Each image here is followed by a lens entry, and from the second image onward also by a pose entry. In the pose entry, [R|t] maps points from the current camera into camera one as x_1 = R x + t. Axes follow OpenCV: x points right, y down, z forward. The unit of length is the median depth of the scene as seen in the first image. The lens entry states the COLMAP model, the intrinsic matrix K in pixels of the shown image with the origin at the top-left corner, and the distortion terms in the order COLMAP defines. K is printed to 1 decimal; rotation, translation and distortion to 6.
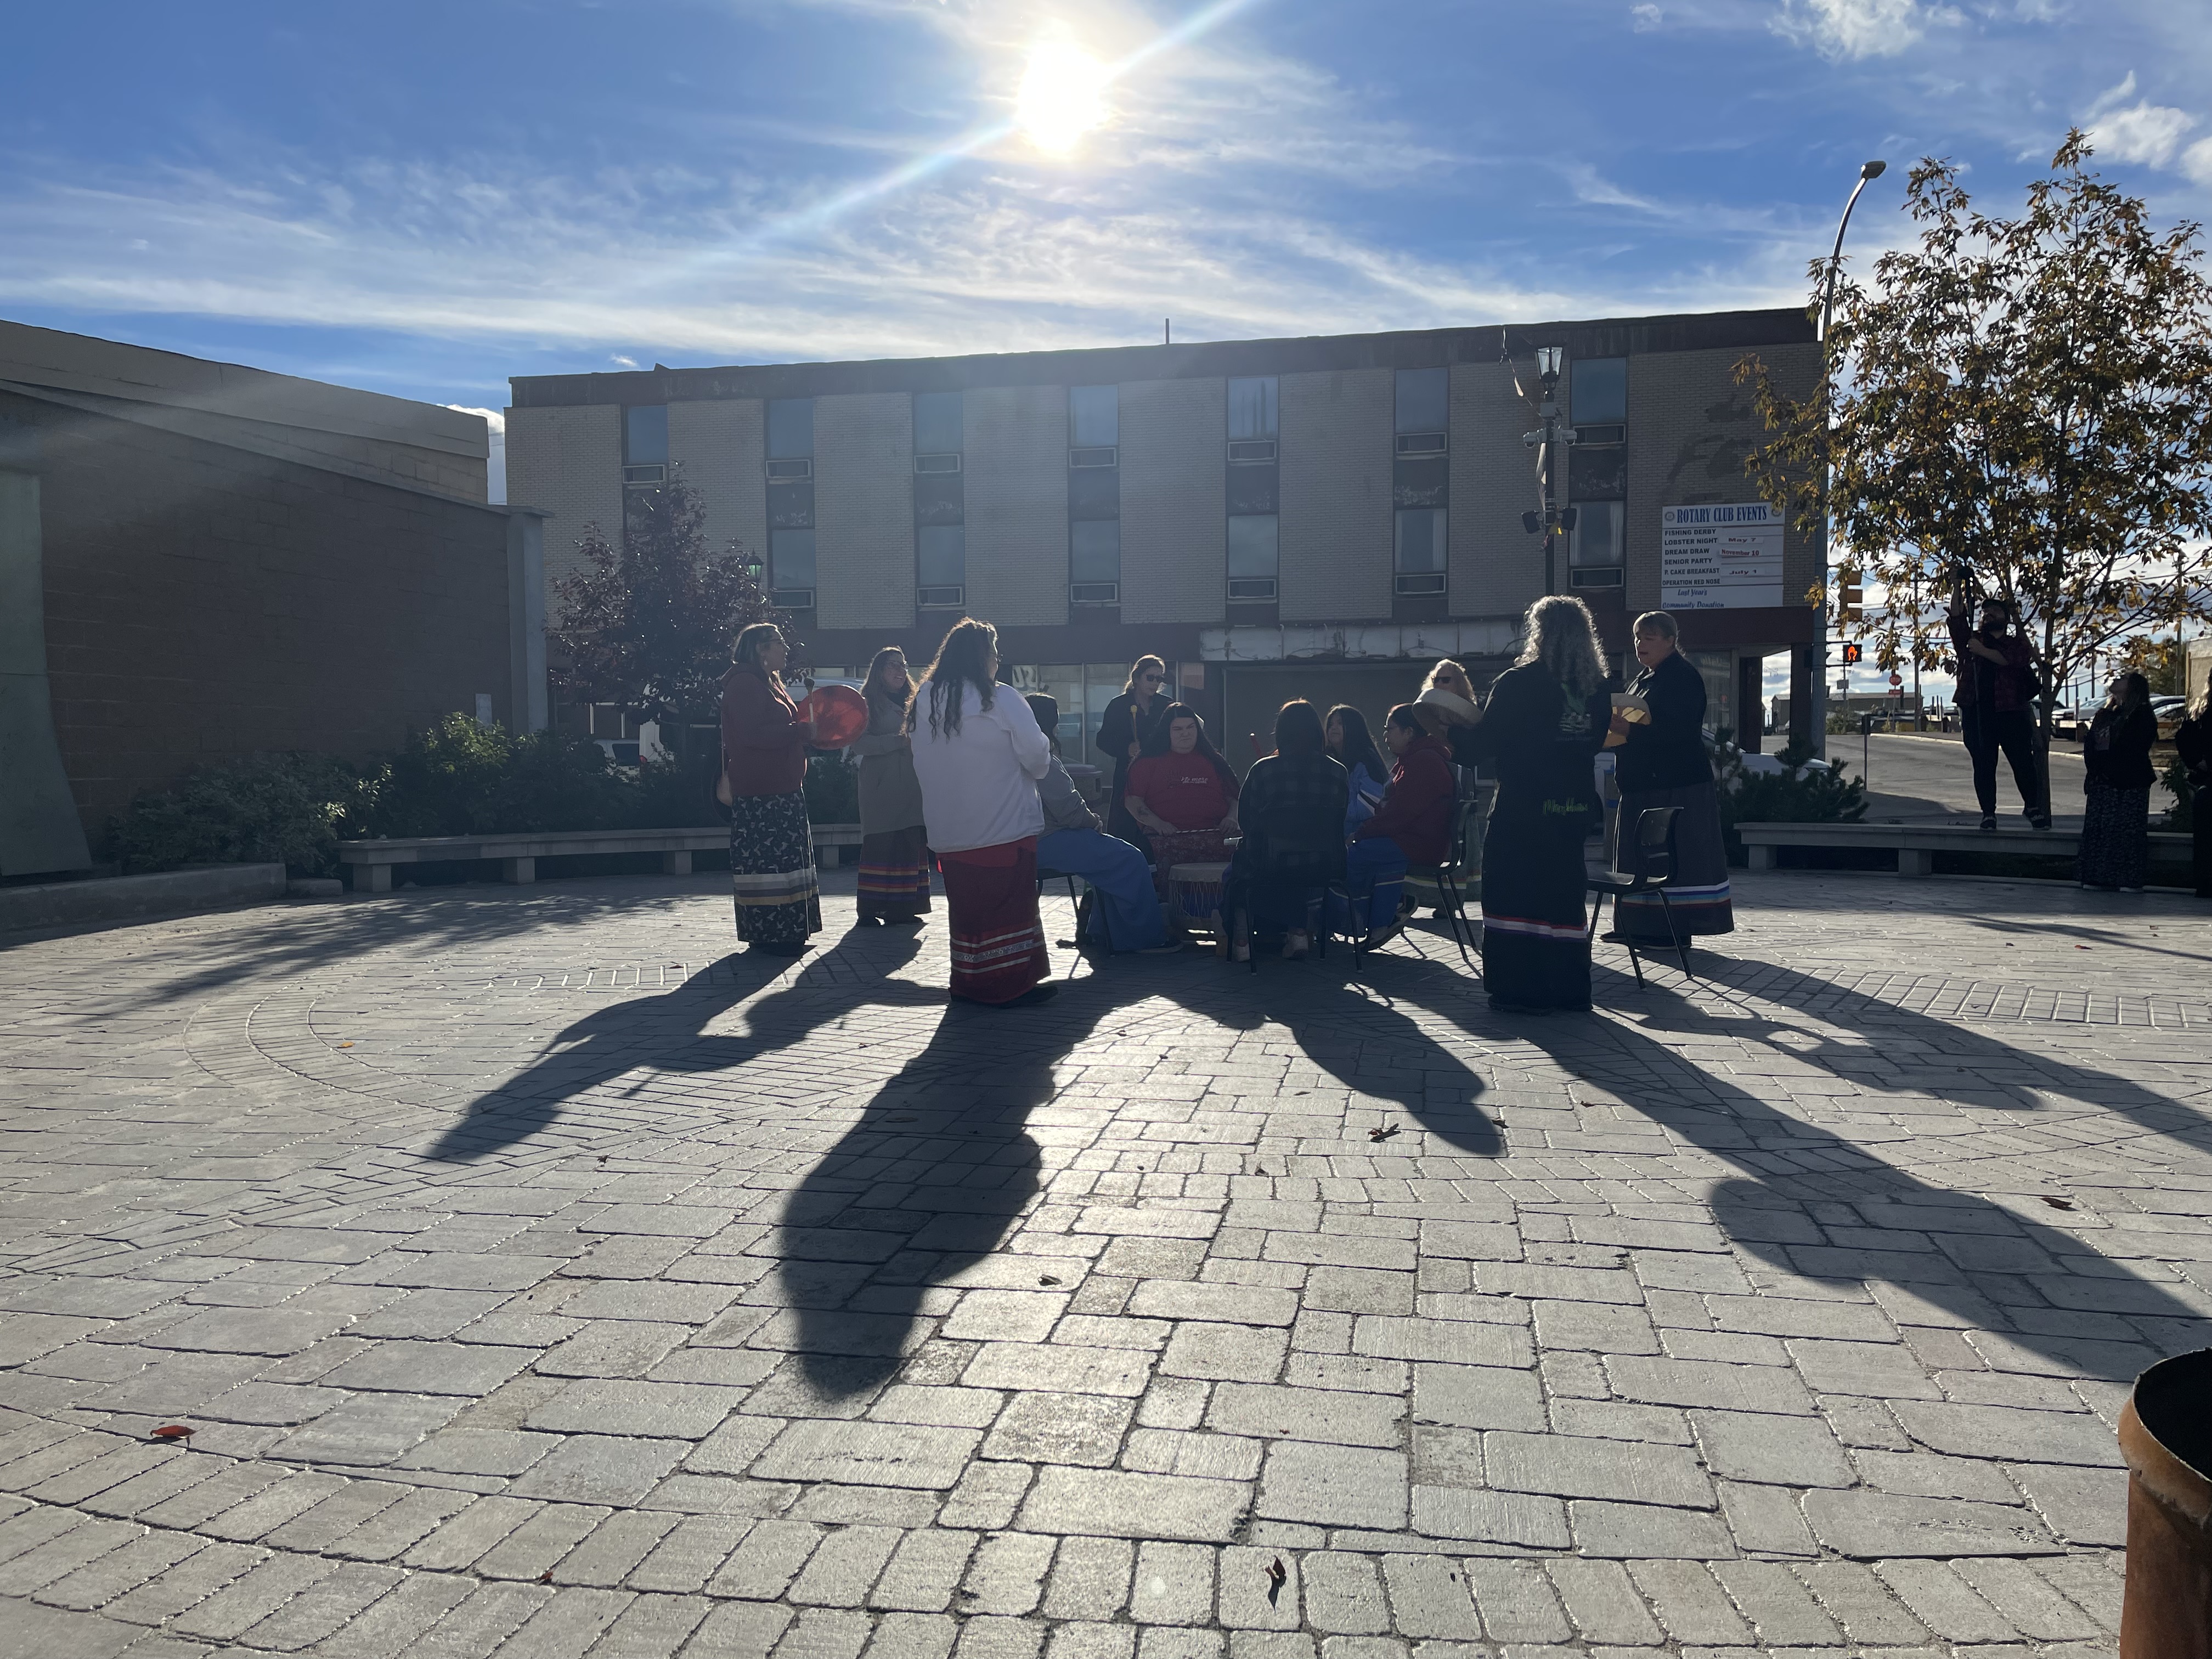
lens RADIAL K [[1670.2, 0, 1108.7], [0, 1670.2, 837.9], [0, 0, 1]] dist [0.043720, -0.051397]
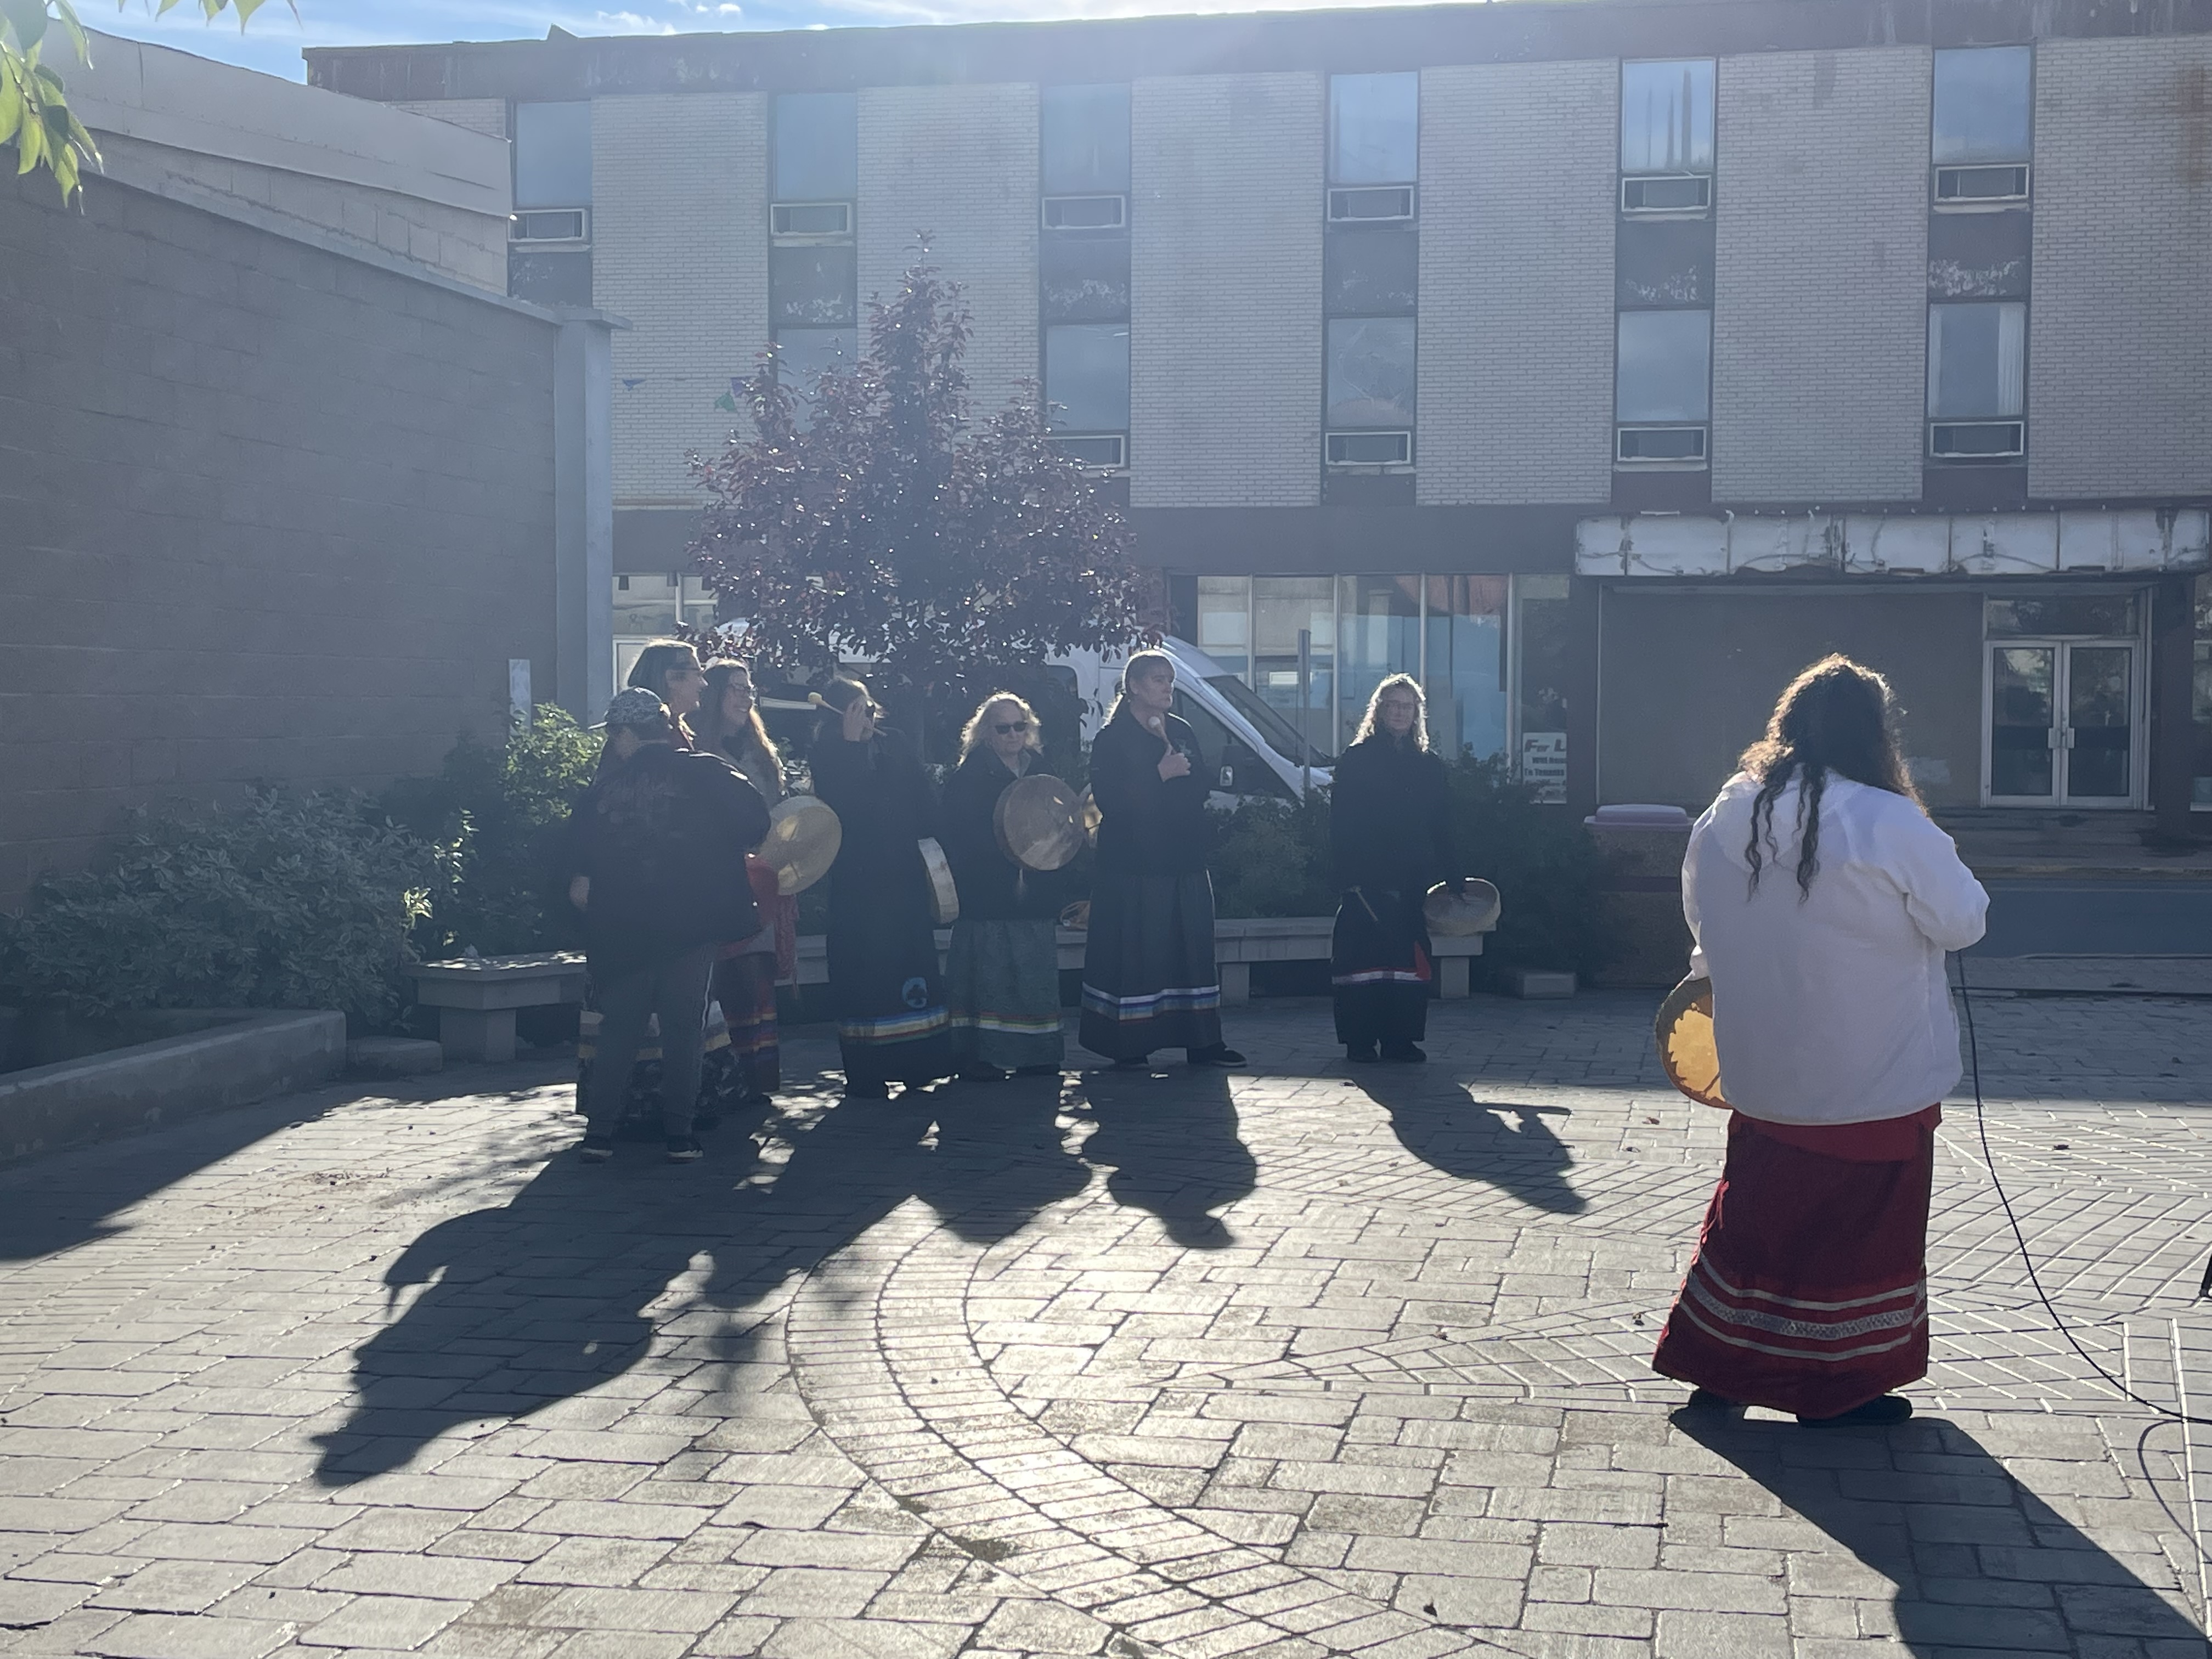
lens RADIAL K [[2931.2, 0, 1105.9], [0, 2931.2, 829.1], [0, 0, 1]] dist [0.041685, 0.000000]
pose [[0.999952, 0.009821, -0.000169, -0.098194], [-0.009822, 0.999931, -0.006381, -0.014598], [0.000107, 0.006383, 0.999980, 0.034092]]
